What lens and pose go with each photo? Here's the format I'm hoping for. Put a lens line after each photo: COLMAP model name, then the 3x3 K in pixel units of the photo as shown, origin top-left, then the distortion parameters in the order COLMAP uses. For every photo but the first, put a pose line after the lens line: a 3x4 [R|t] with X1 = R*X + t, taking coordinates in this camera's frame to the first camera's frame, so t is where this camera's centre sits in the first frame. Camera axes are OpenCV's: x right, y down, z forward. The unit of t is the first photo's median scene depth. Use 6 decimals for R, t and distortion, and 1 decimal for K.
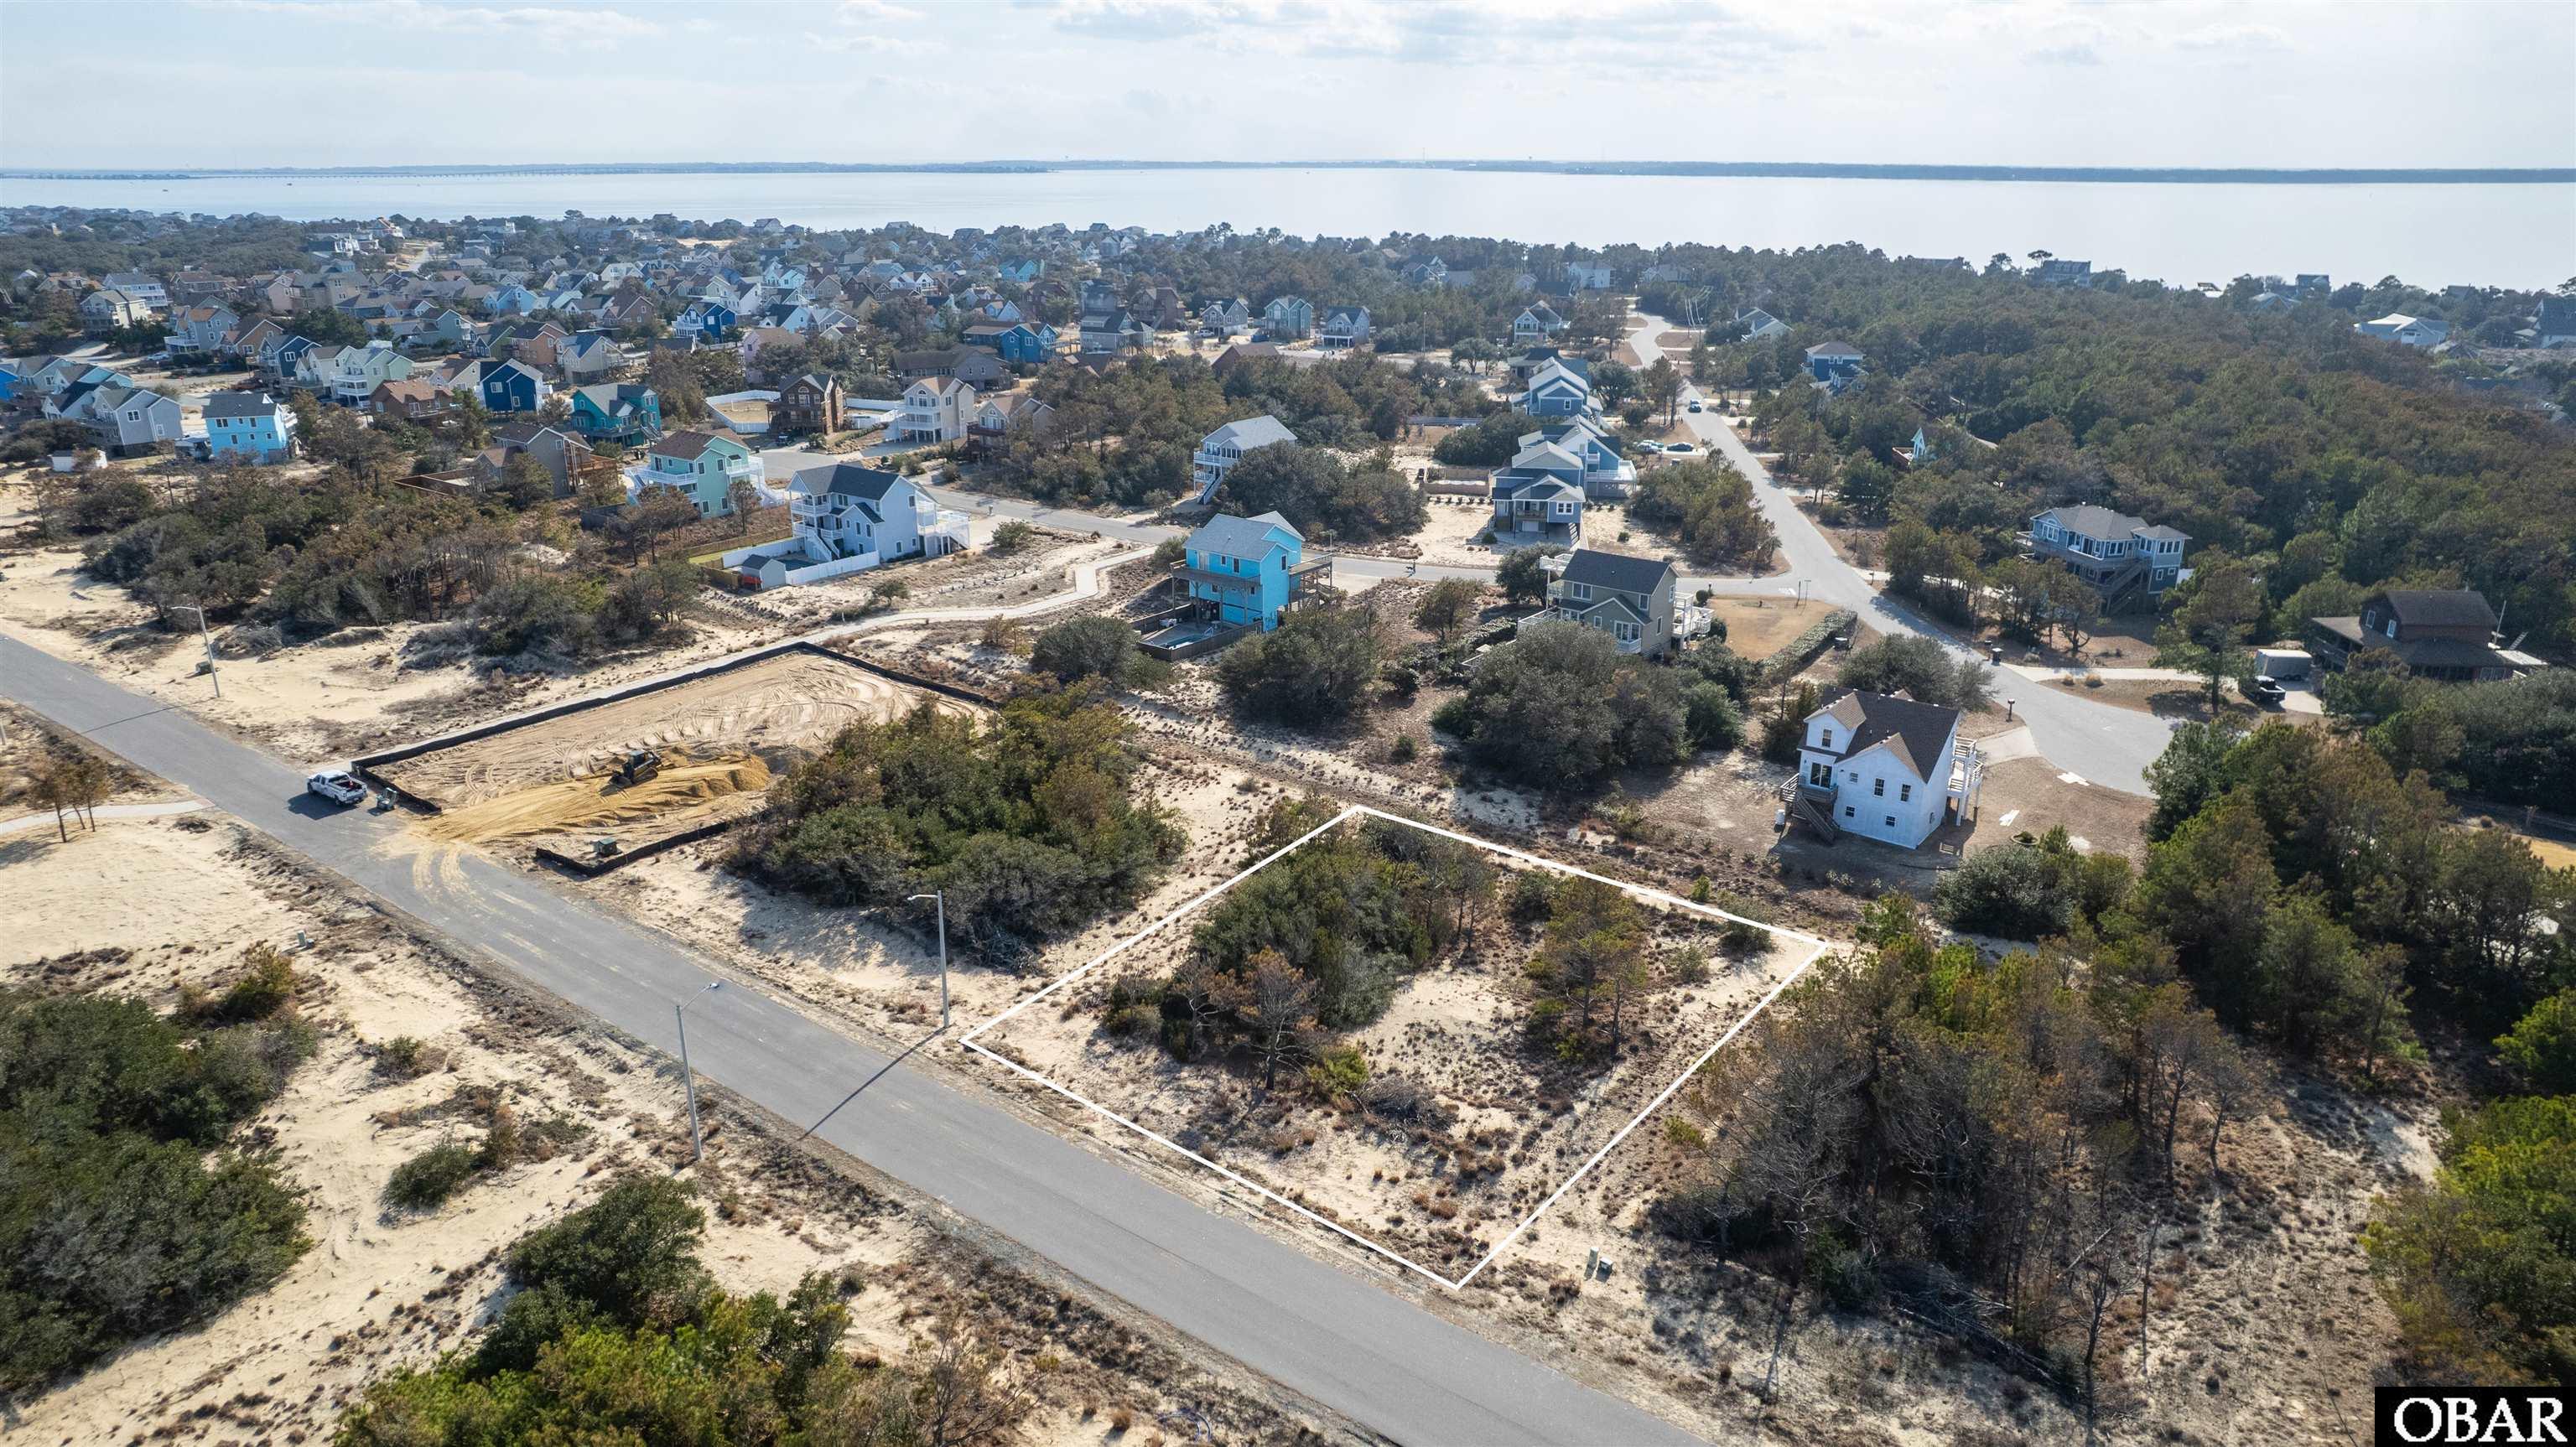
lens RADIAL K [[1681.1, 0, 1278.6], [0, 1681.1, 710.1], [0, 0, 1]] dist [-0.068137, 0.055652]
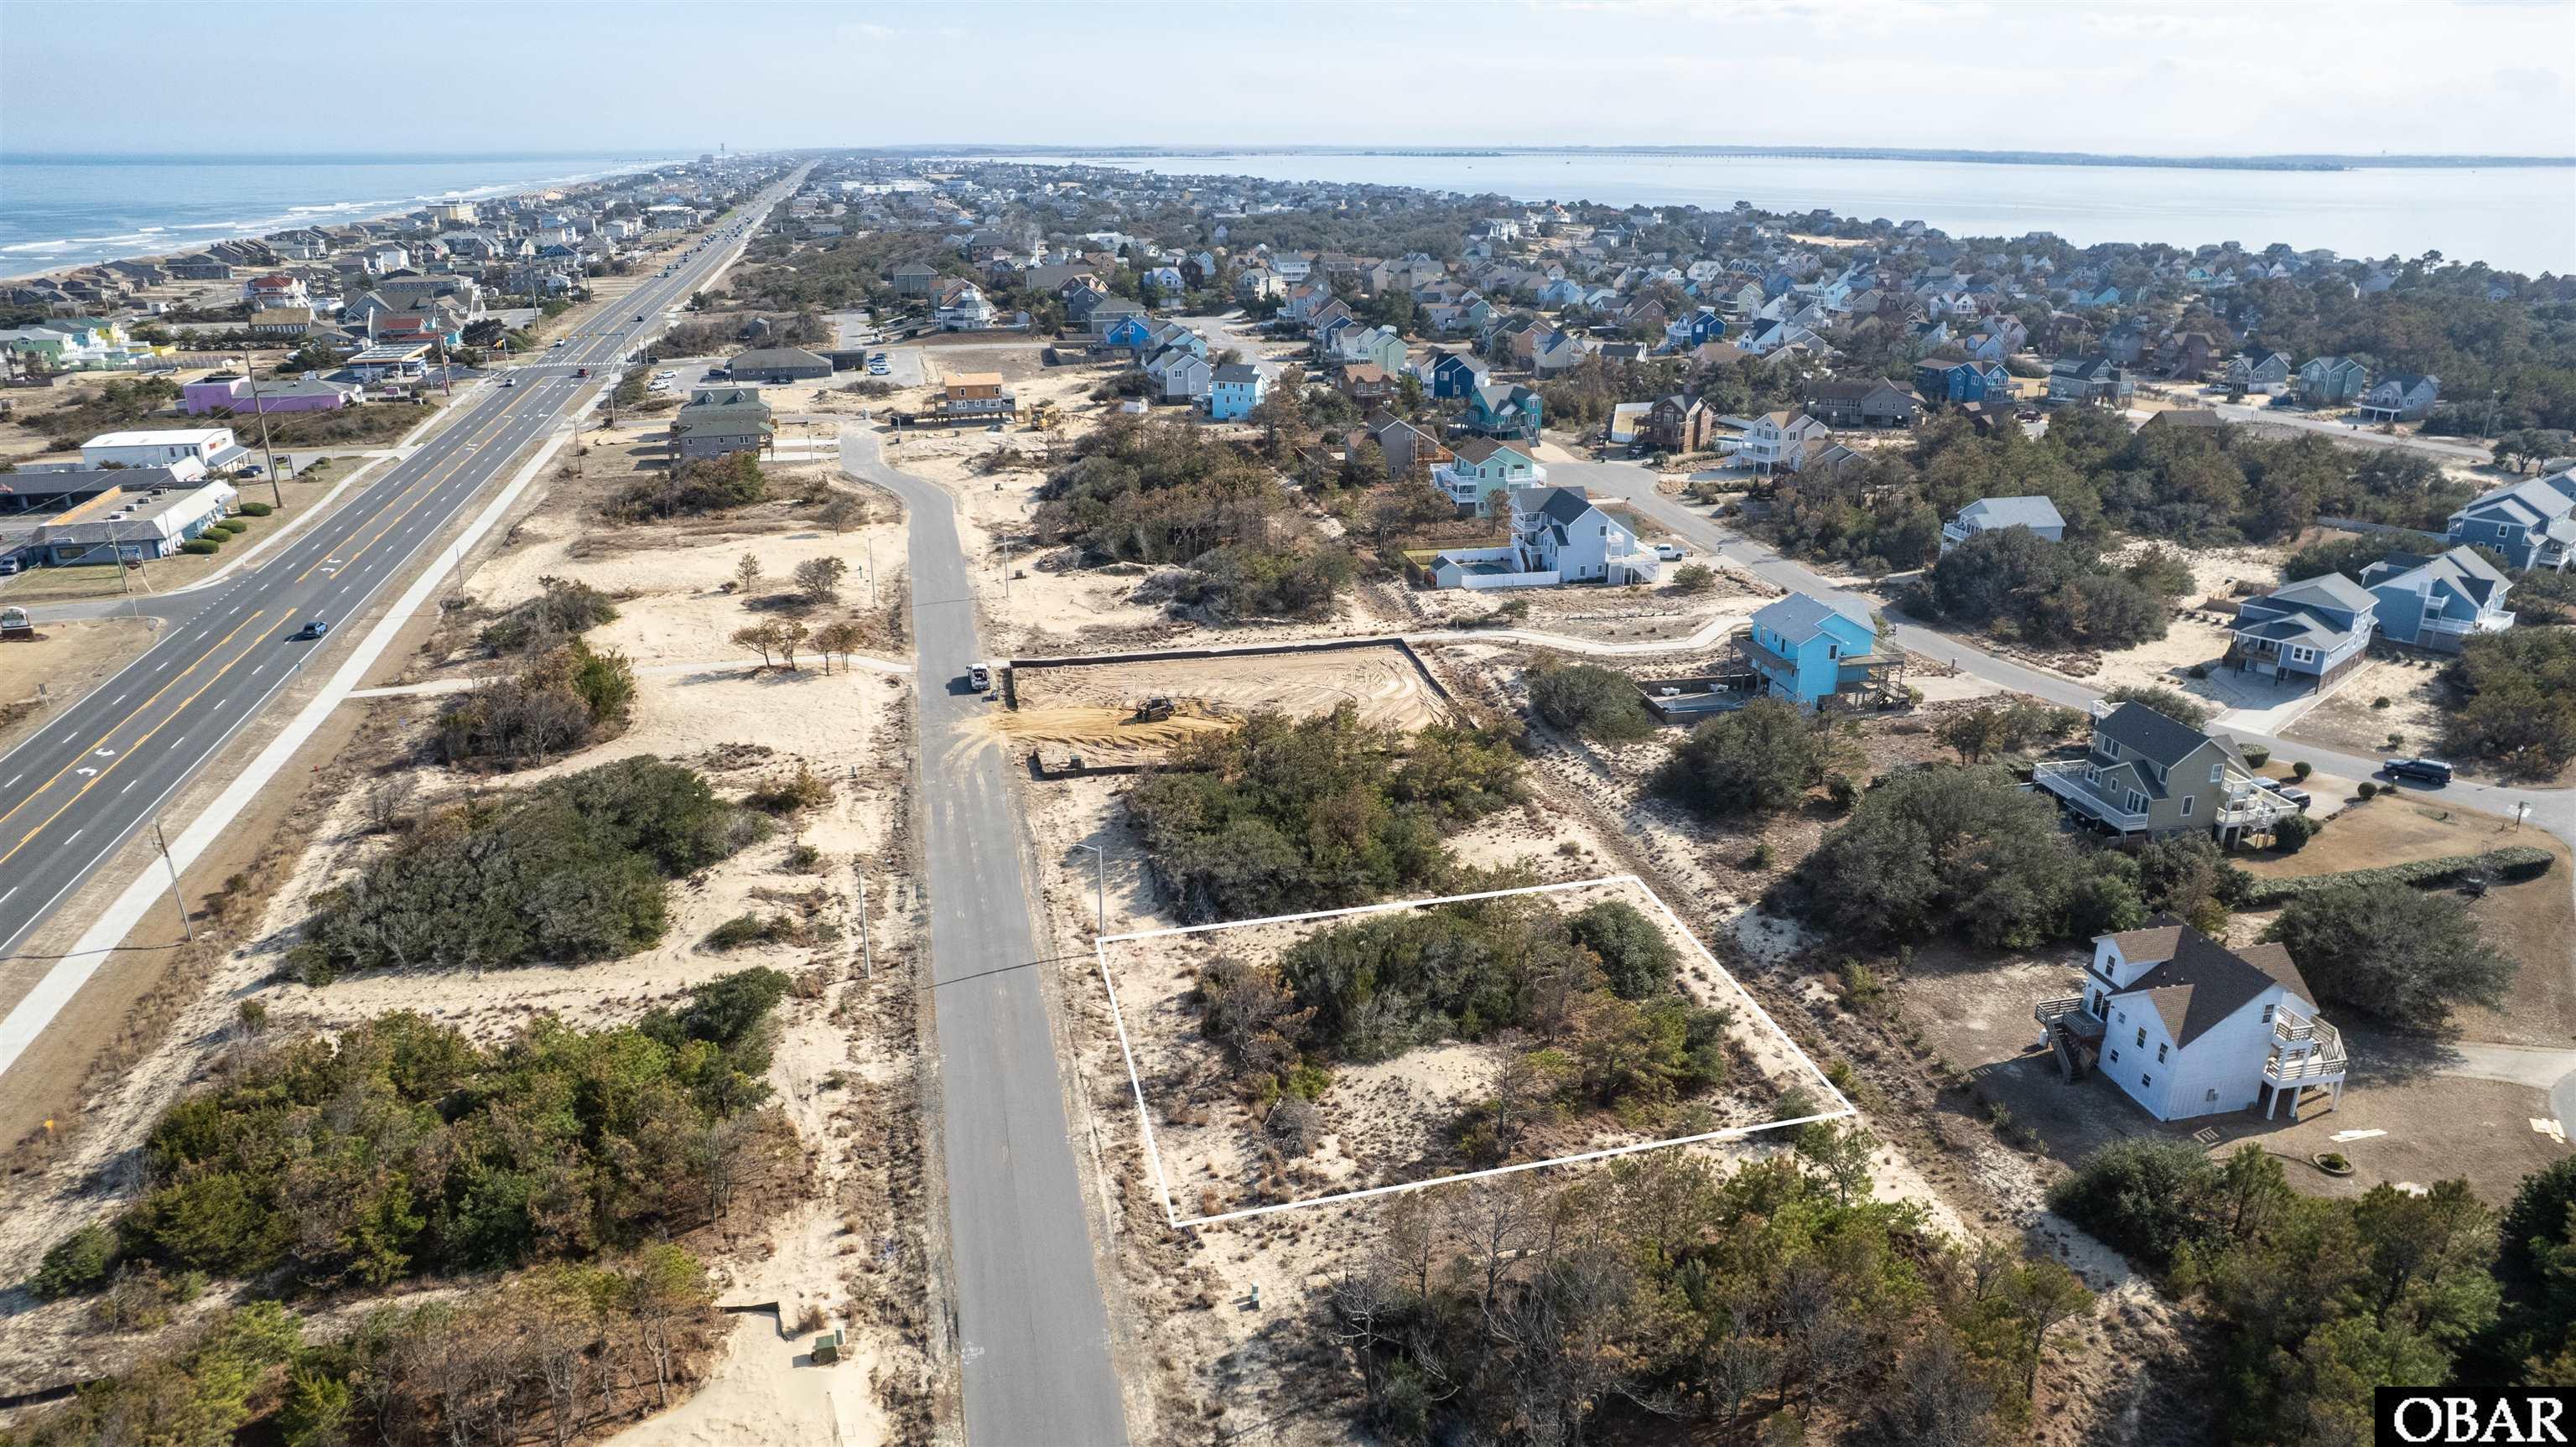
lens RADIAL K [[1681.1, 0, 1269.5], [0, 1681.1, 731.9], [0, 0, 1]] dist [-0.068137, 0.055652]
pose [[0.760230, 0.217919, -0.612014, 0.456306], [-0.204703, 0.974426, 0.092685, -0.083382], [0.616560, 0.054819, 0.785397, 0.056029]]
